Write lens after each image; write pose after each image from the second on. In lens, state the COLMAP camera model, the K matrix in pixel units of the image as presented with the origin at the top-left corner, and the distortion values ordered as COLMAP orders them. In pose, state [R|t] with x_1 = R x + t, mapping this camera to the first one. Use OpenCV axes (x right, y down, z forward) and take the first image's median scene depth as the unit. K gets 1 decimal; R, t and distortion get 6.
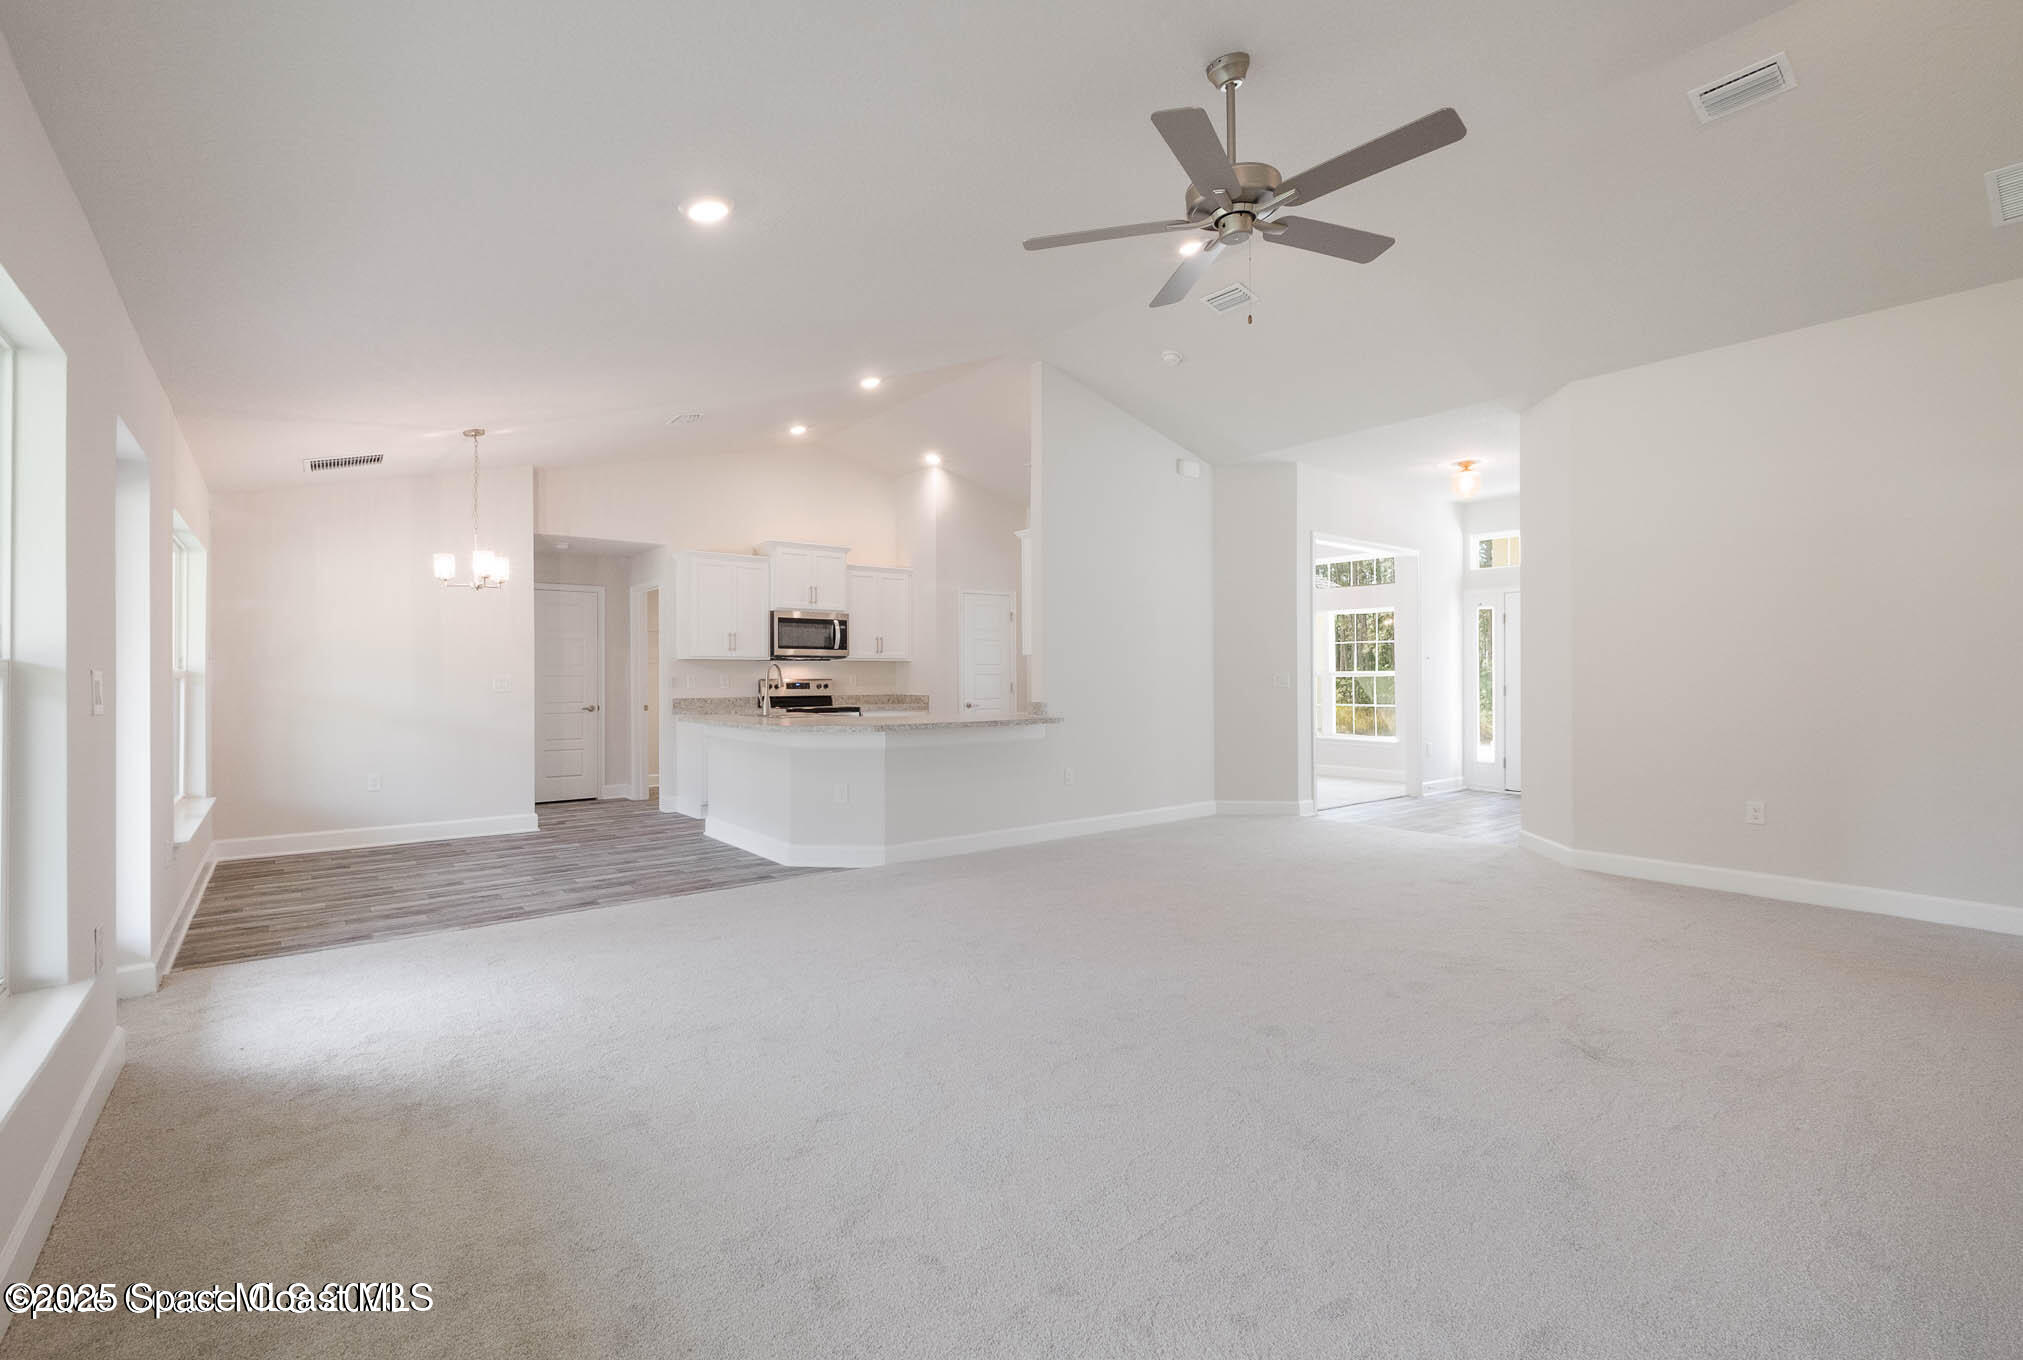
lens RADIAL K [[895.5, 0, 1013.0], [0, 895.5, 677.4], [0, 0, 1]] dist [-0.003178, -0.001041]
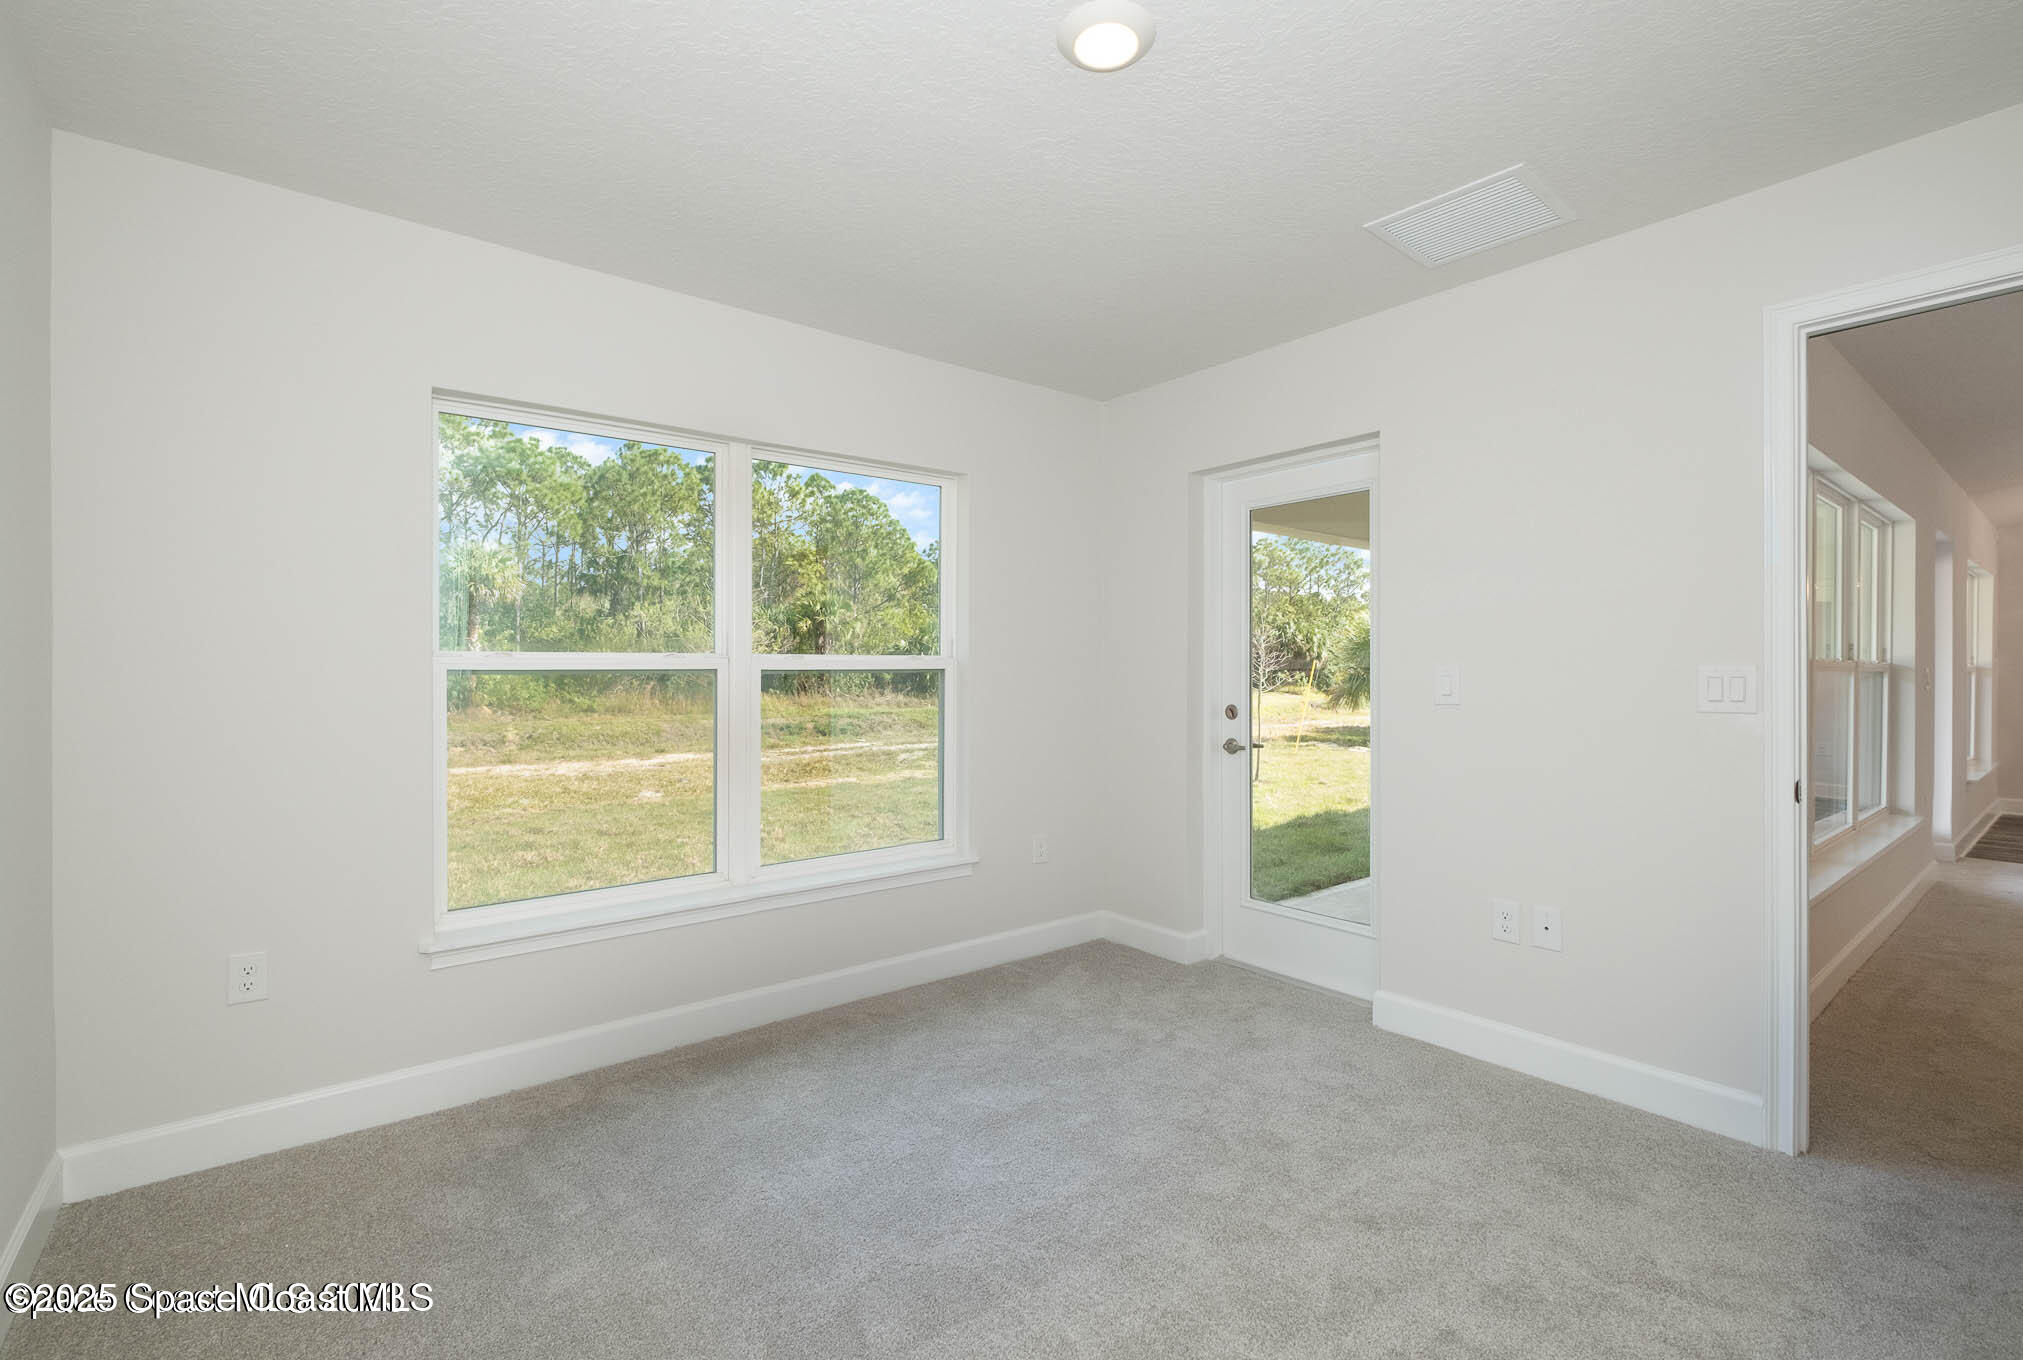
lens RADIAL K [[895.5, 0, 1013.9], [0, 895.5, 676.4], [0, 0, 1]] dist [-0.003178, -0.001041]
pose [[0.001361, 0.006480, -0.999978, 0.540365], [-0.001079, 0.999978, 0.006478, 0.001499], [0.999998, 0.001071, 0.001368, -0.590039]]
